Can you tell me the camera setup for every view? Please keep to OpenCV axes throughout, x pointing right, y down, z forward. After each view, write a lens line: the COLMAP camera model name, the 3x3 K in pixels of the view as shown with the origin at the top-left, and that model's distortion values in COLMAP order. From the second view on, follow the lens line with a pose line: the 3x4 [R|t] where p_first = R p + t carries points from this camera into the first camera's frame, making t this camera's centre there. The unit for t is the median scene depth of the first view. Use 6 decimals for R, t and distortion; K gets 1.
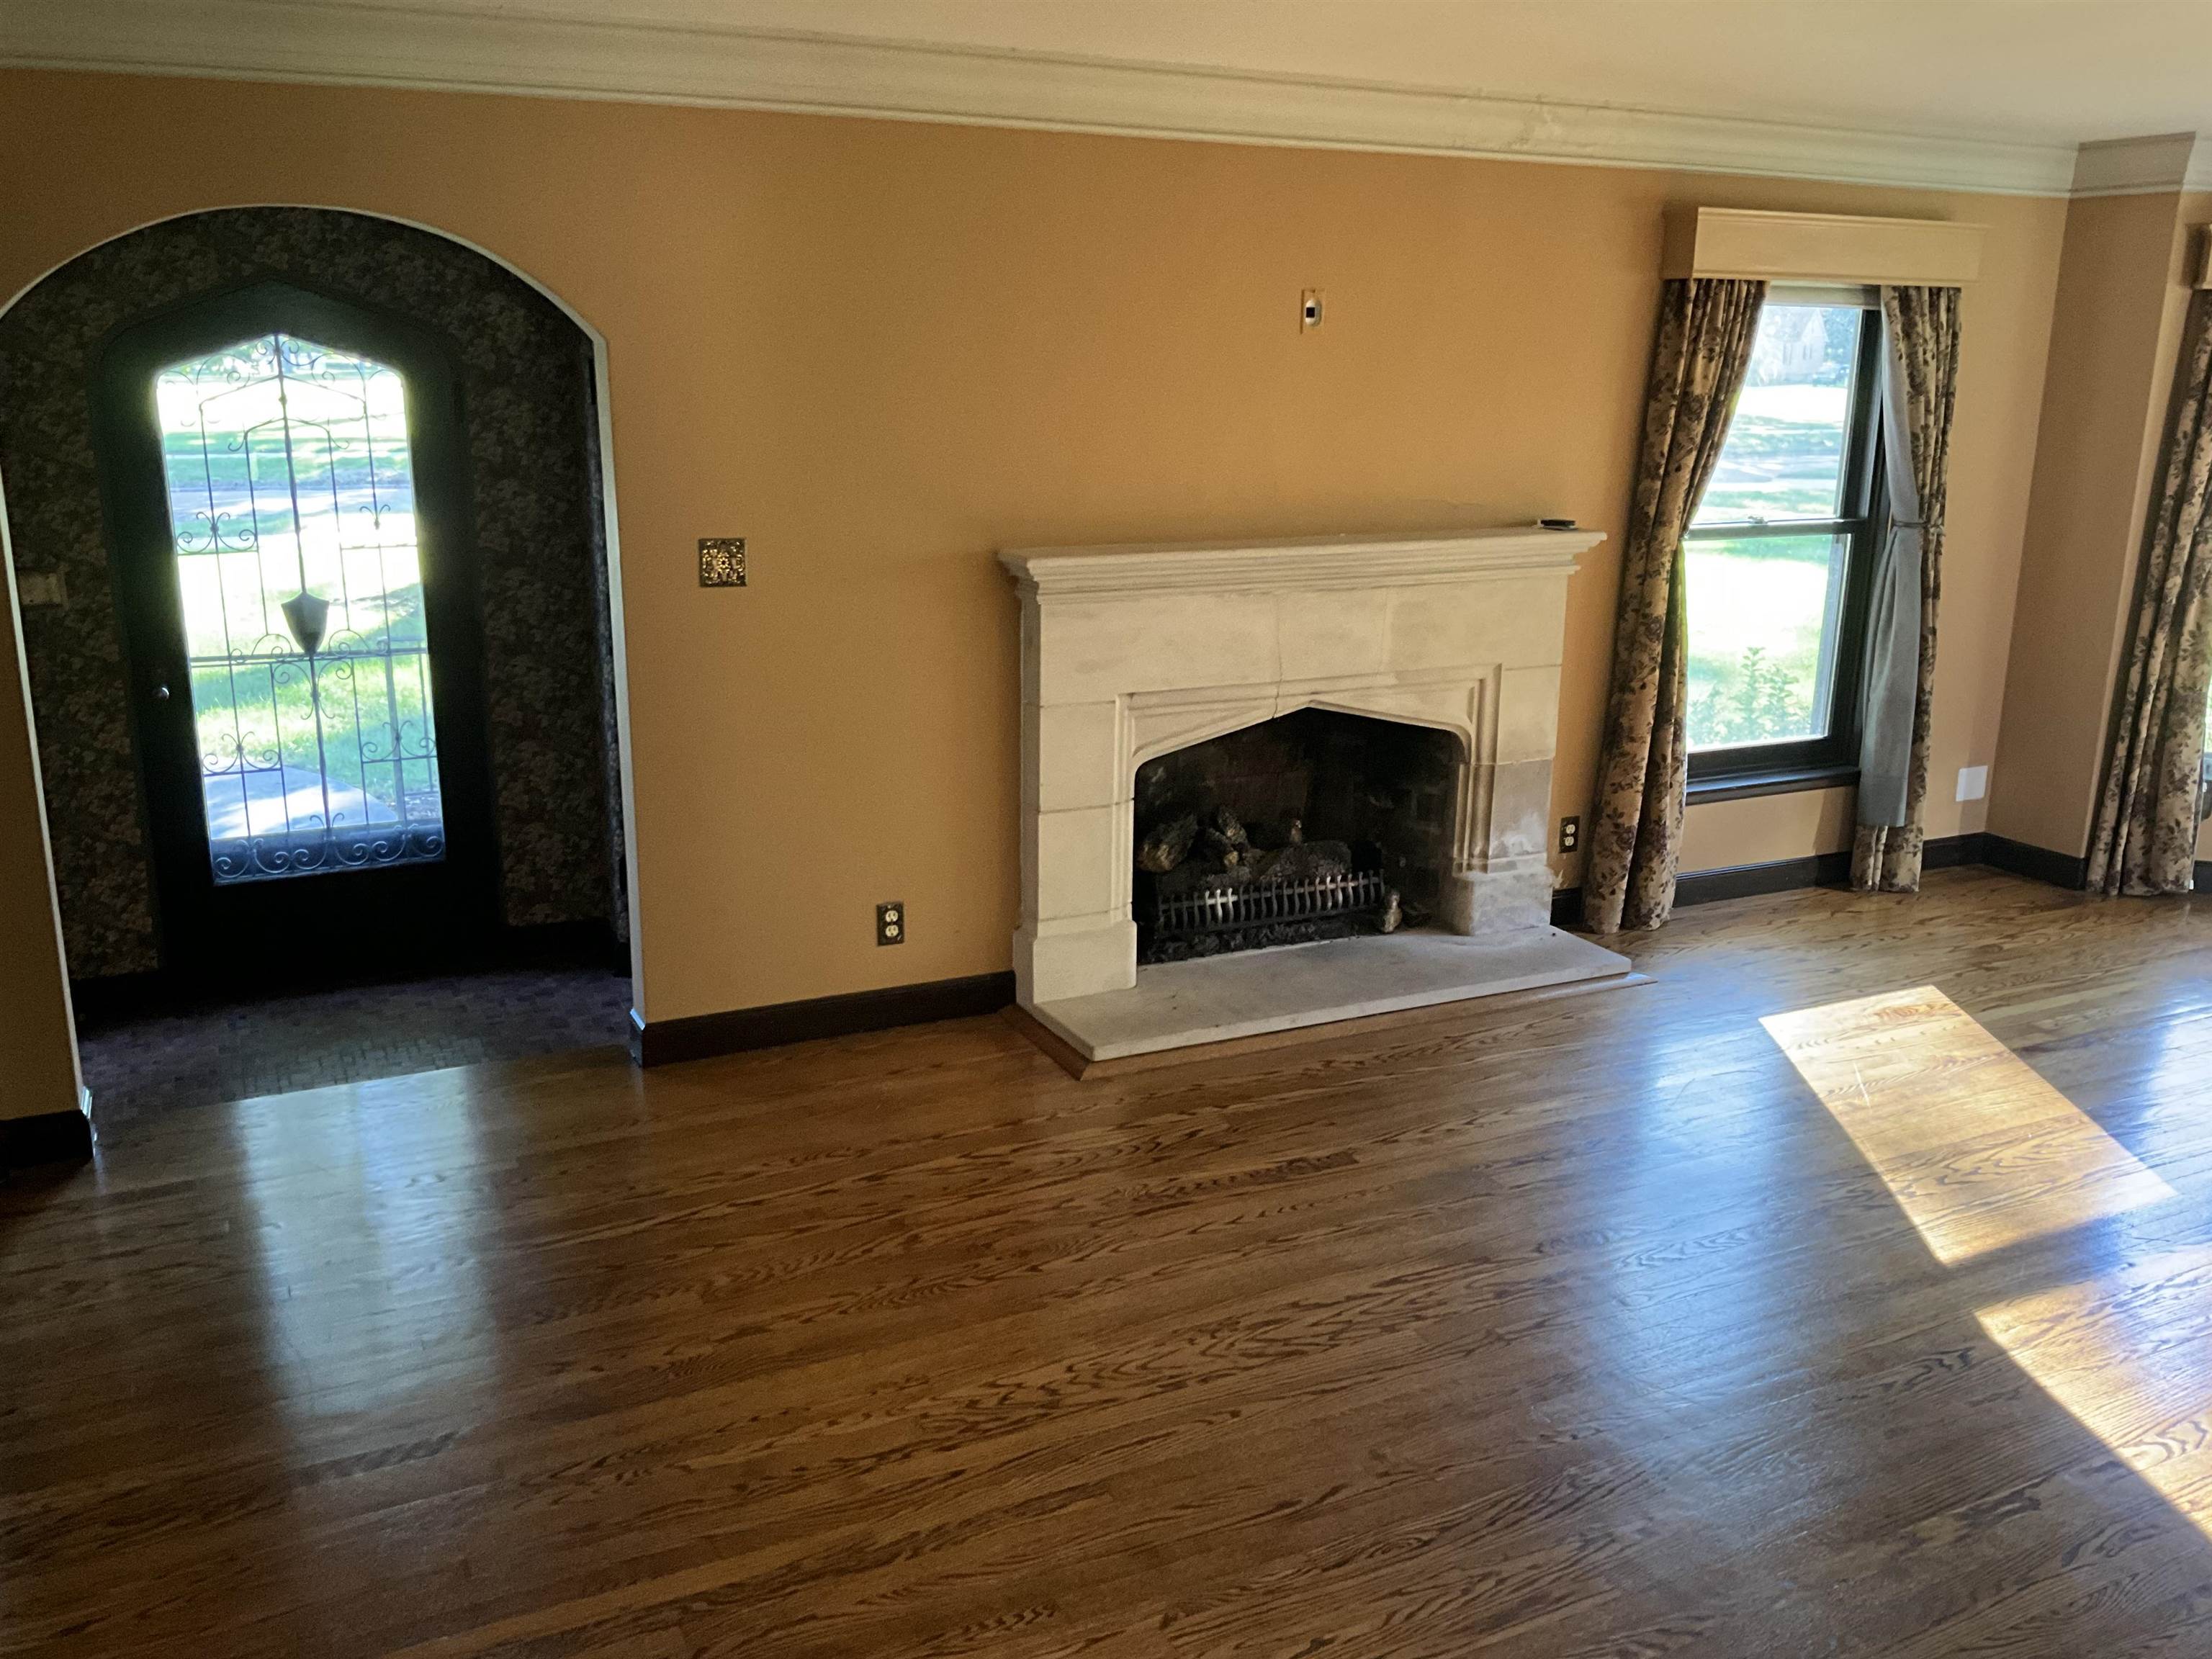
lens RADIAL K [[1867.3, 0, 1107.3], [0, 1867.3, 828.8], [0, 0, 1]] dist [-0.013510, -0.009869]
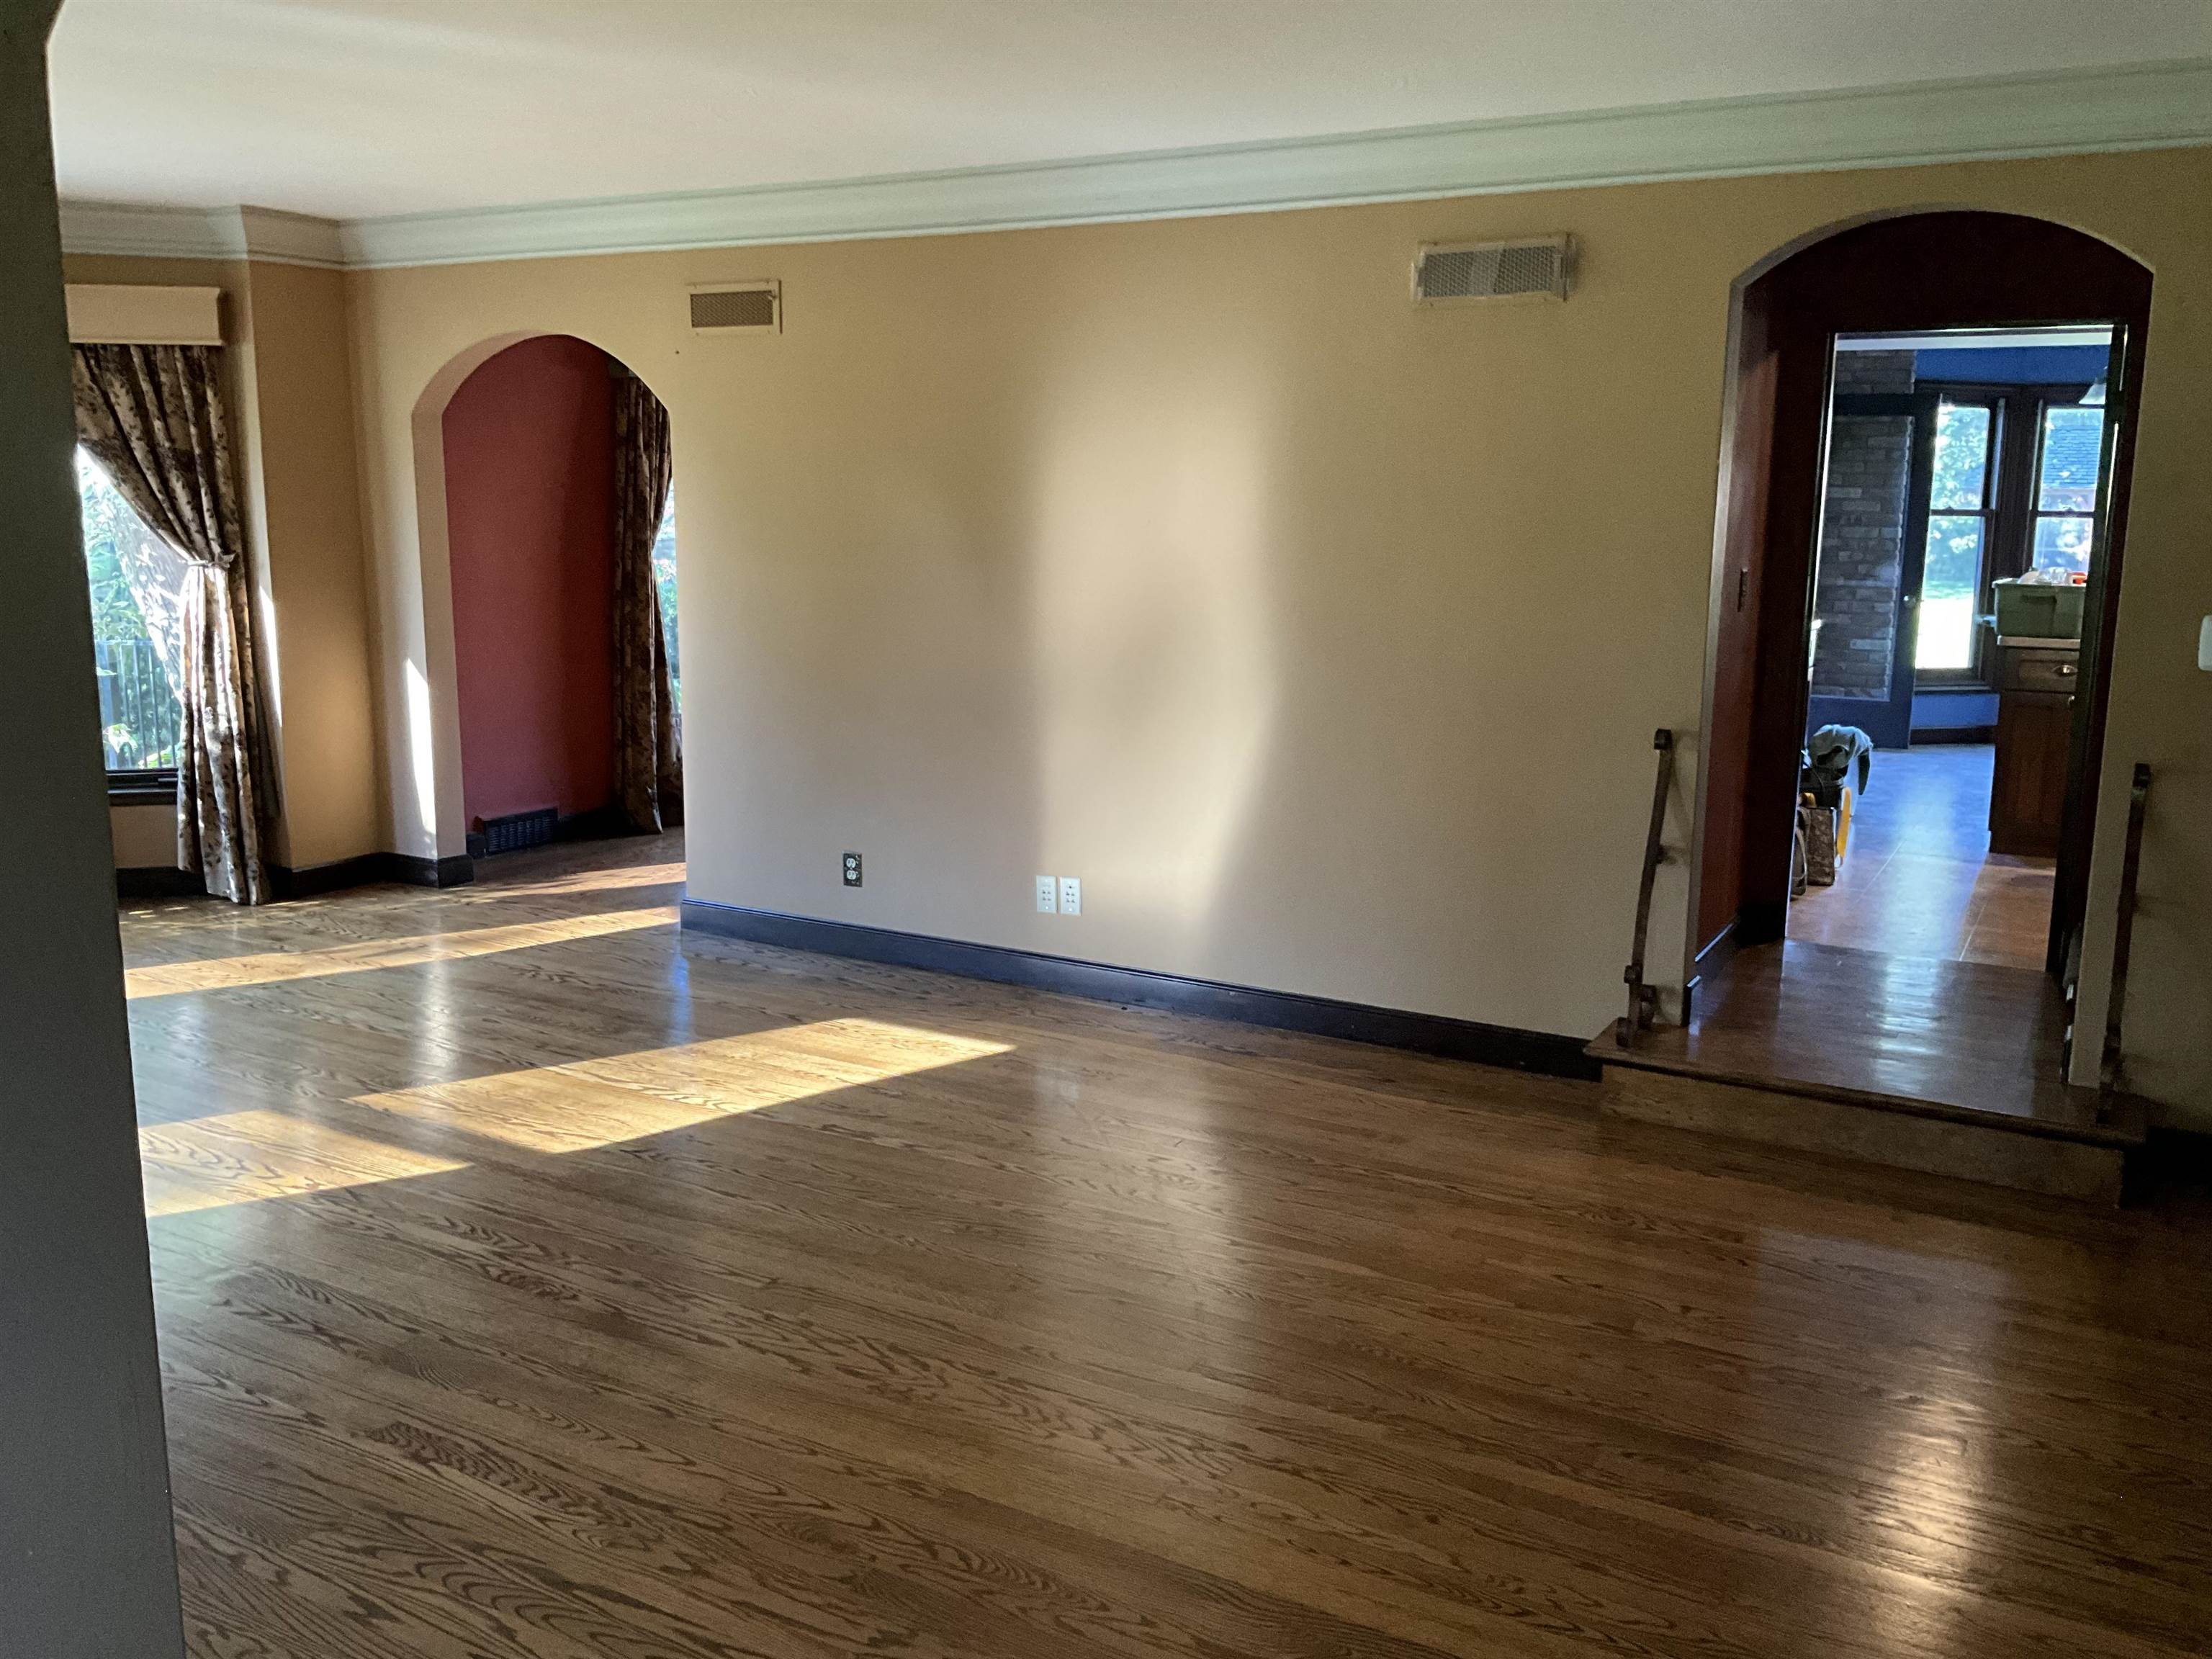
lens RADIAL K [[1867.3, 0, 1107.1], [0, 1867.3, 826.1], [0, 0, 1]] dist [-0.013510, -0.009869]
pose [[-0.577458, -0.164331, 0.799711, -0.690030], [0.192013, 0.924720, 0.328669, -0.271857], [-0.793520, 0.343348, -0.502433, 1.280413]]
